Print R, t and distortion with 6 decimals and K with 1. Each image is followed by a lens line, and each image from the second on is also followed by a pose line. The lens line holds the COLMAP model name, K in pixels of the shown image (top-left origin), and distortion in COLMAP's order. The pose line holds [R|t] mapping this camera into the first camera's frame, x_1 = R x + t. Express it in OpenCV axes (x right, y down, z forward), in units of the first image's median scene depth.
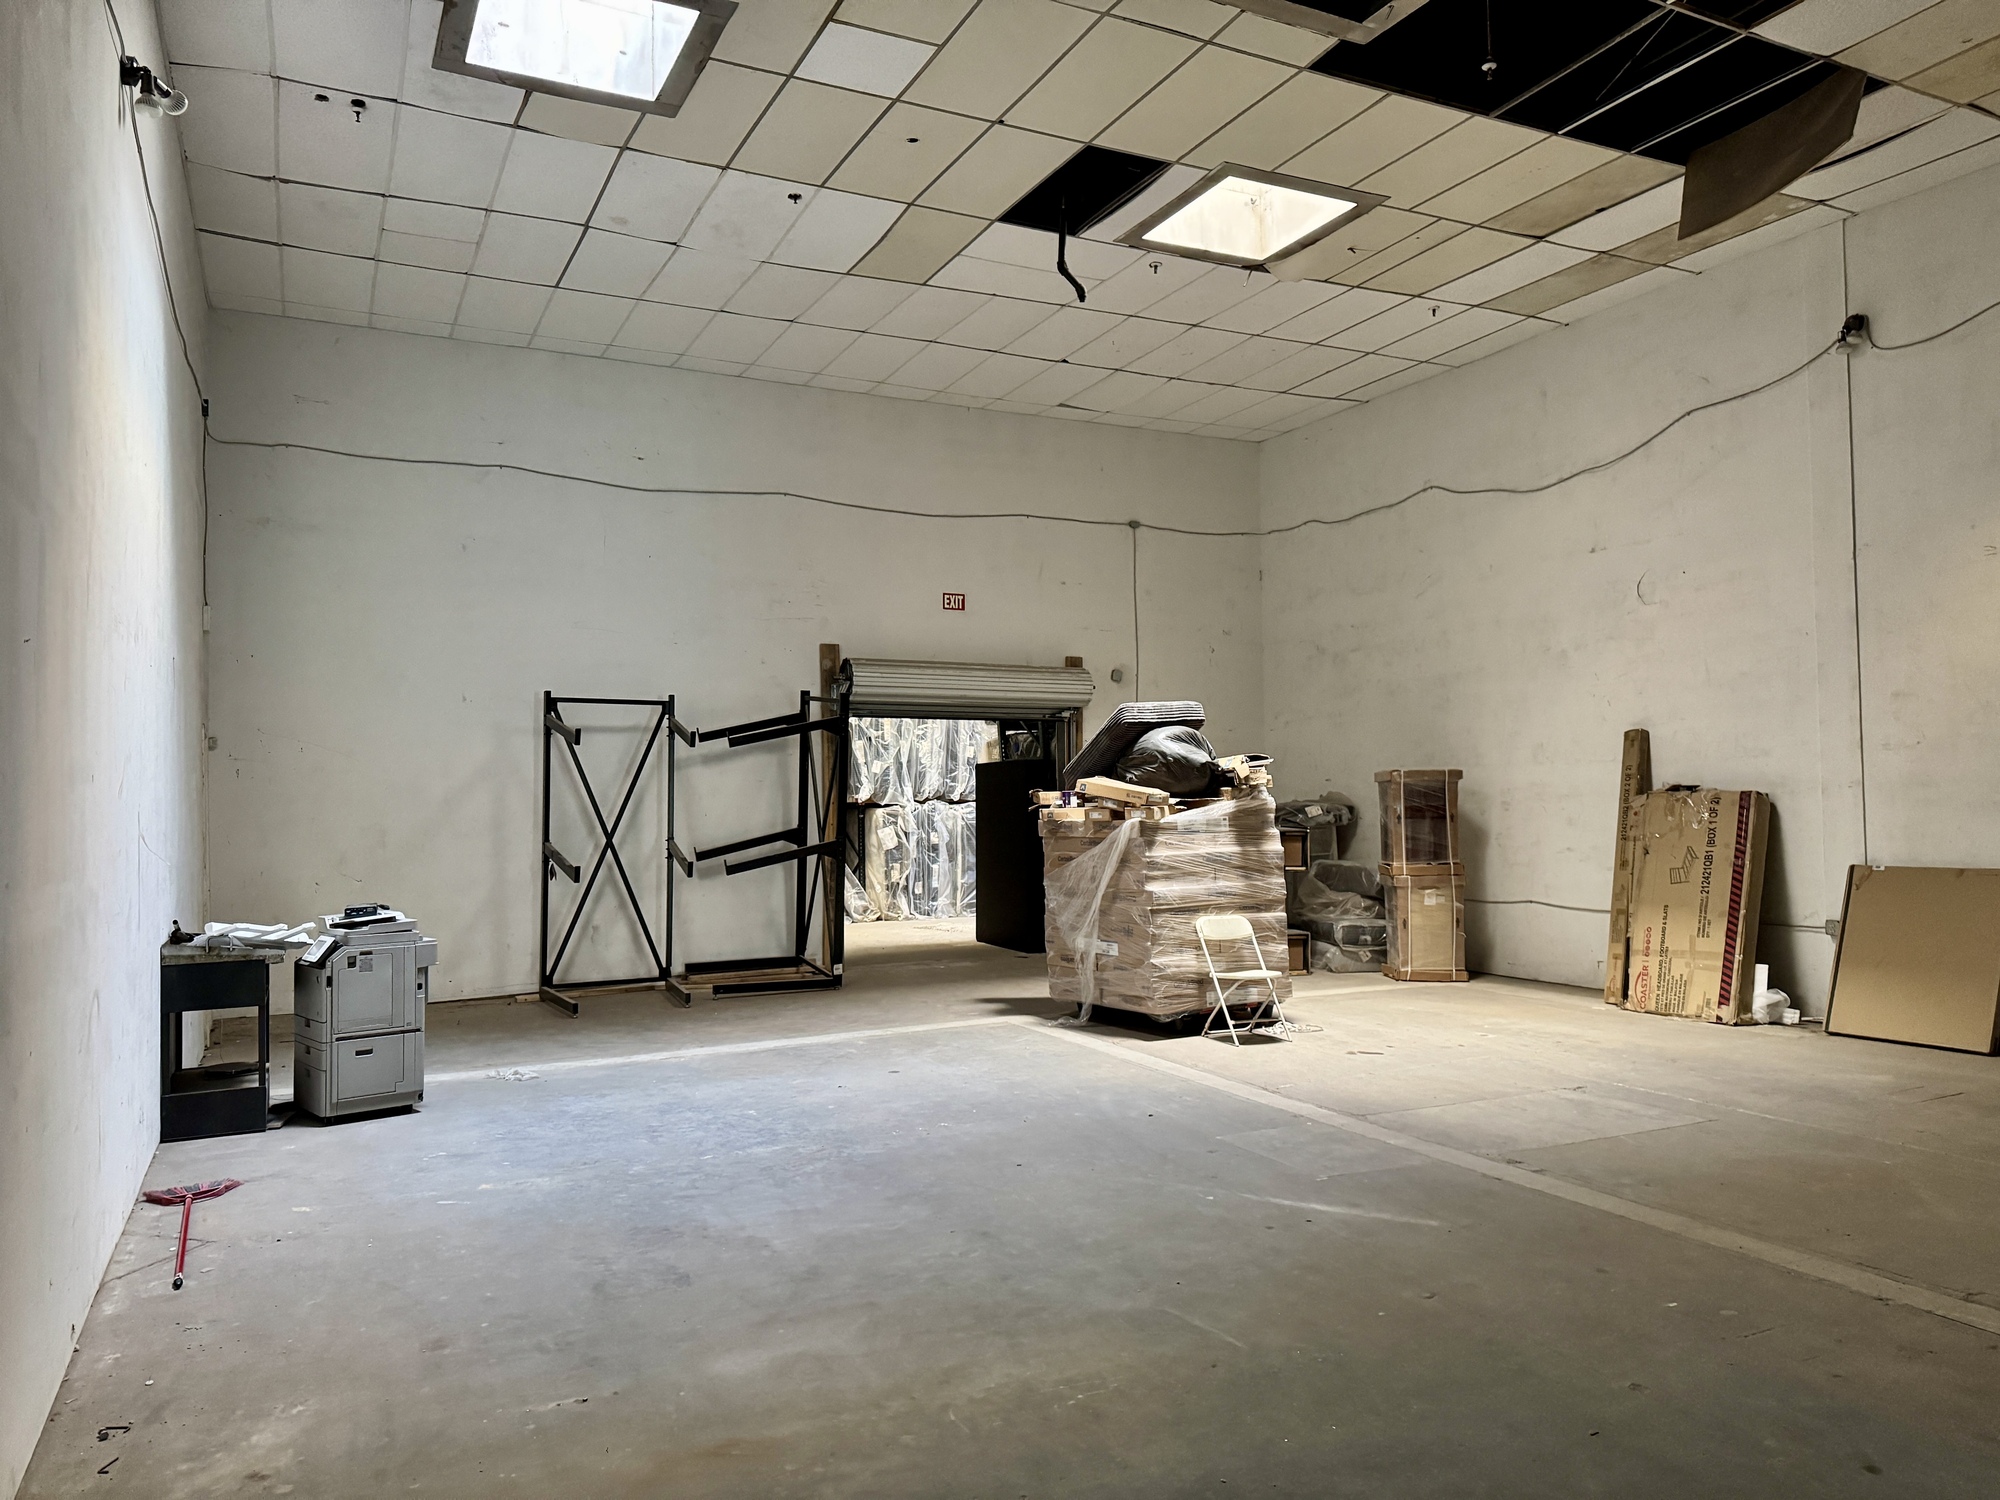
lens RADIAL K [[1402.1, 0, 1000.0], [0, 1402.1, 750.0], [0, 0, 1]] dist [0.002159, 0.000228]
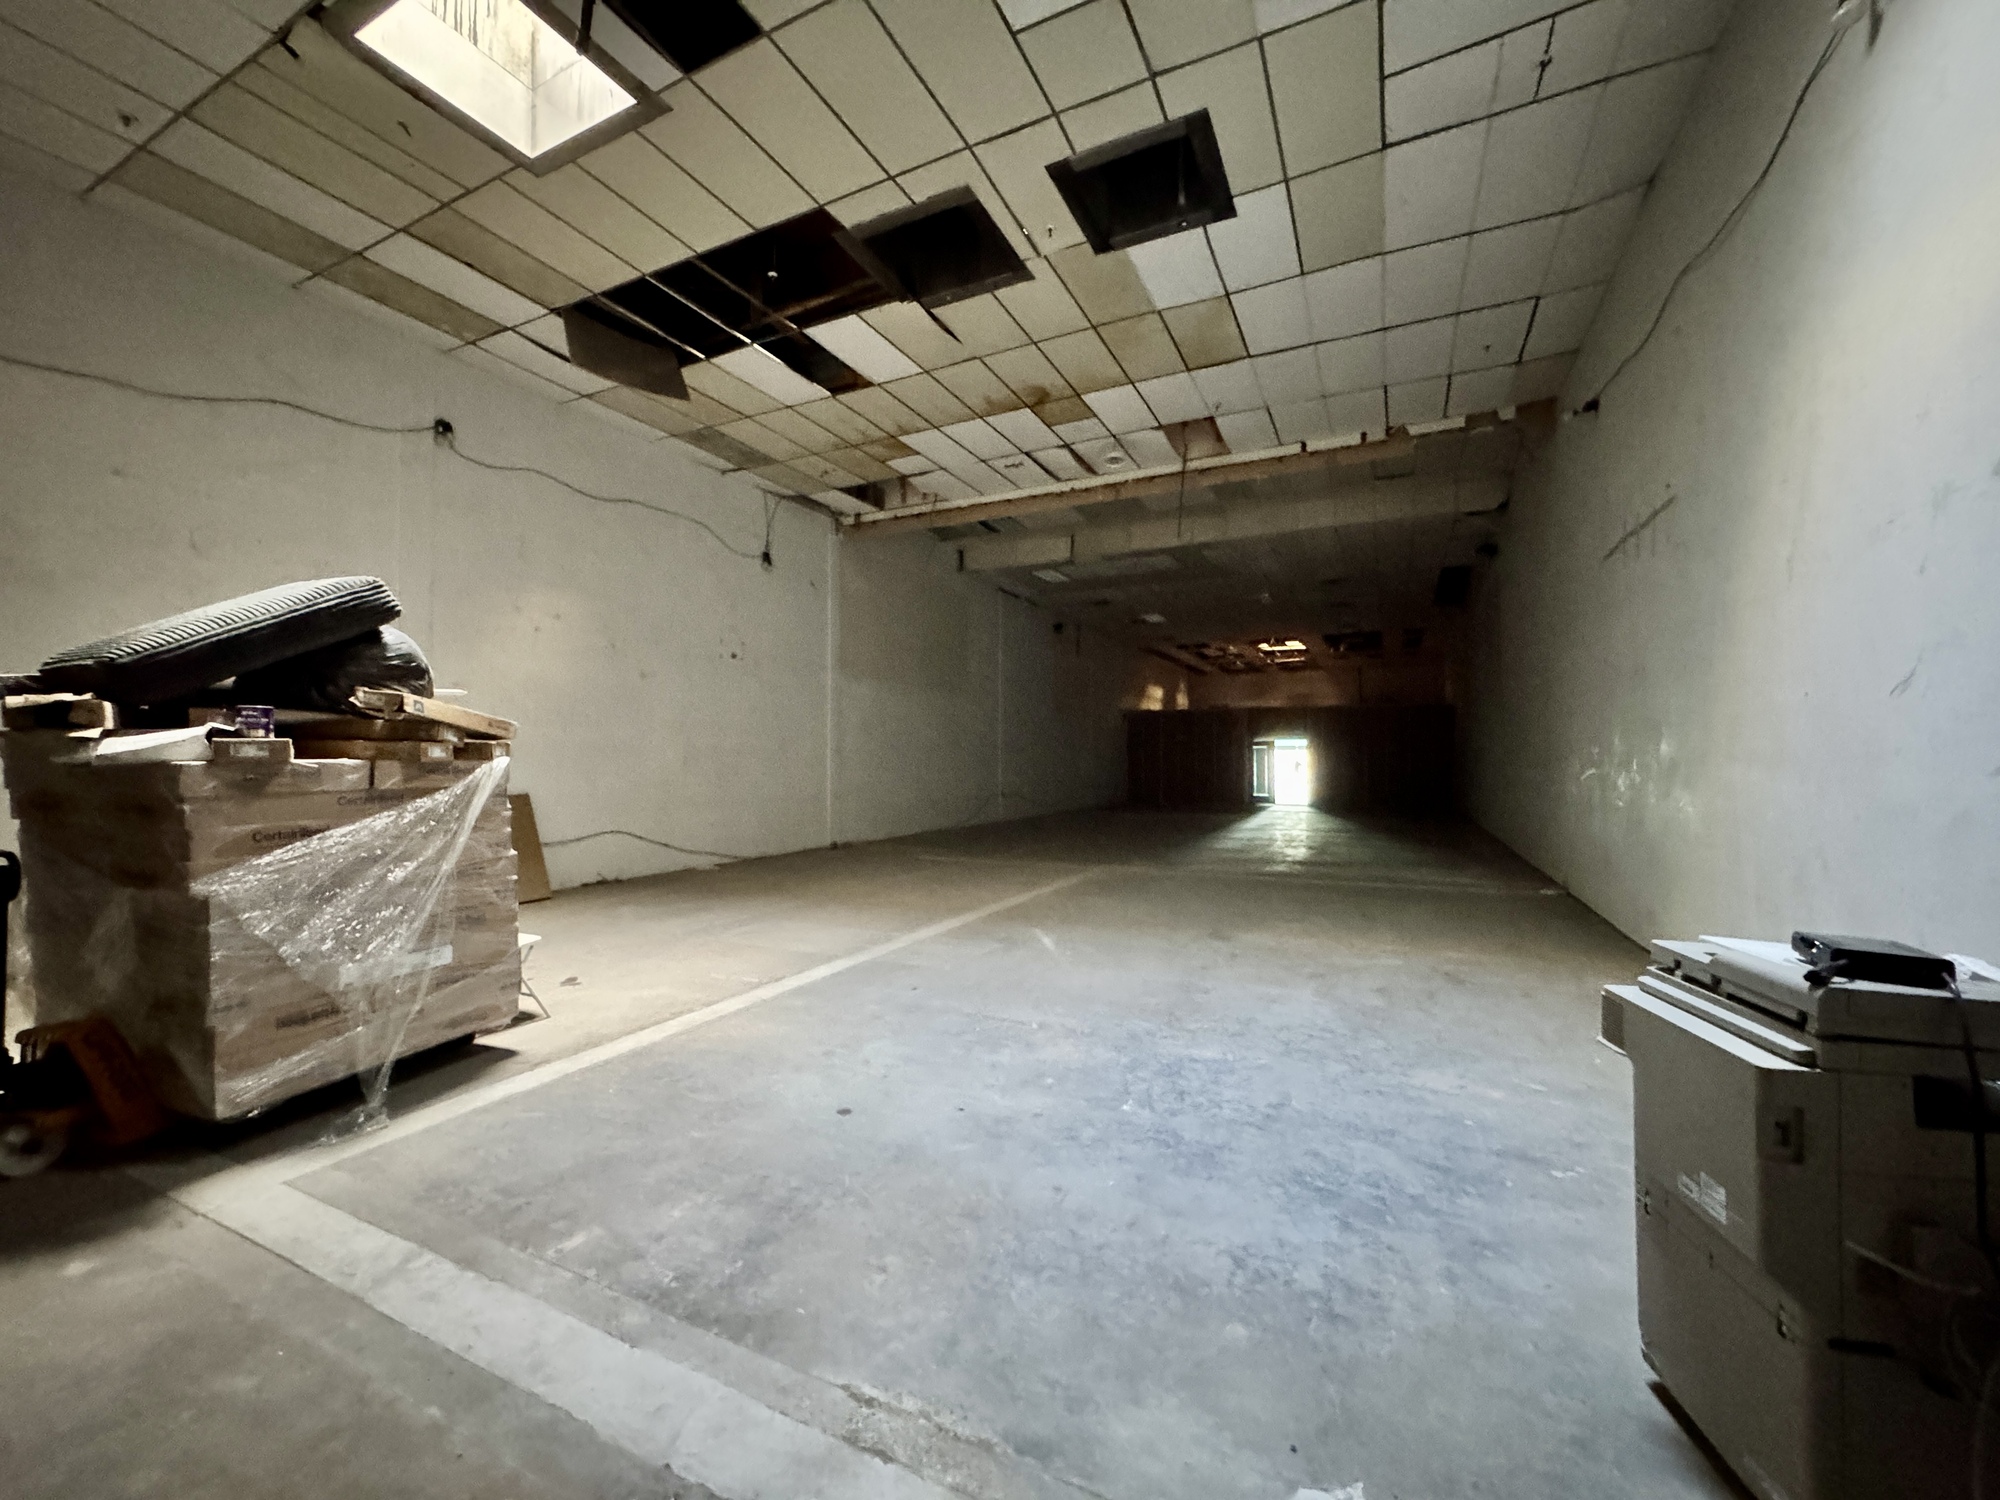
lens RADIAL K [[800.9, 0, 1000.0], [0, 800.9, 750.0], [0, 0, 1]] dist [-0.000844, -0.000089]
pose [[-0.604447, 0.026597, 0.796201, -0.419240], [-0.015009, 0.998885, -0.044762, 0.063324], [-0.796504, -0.039006, -0.603374, 1.116388]]
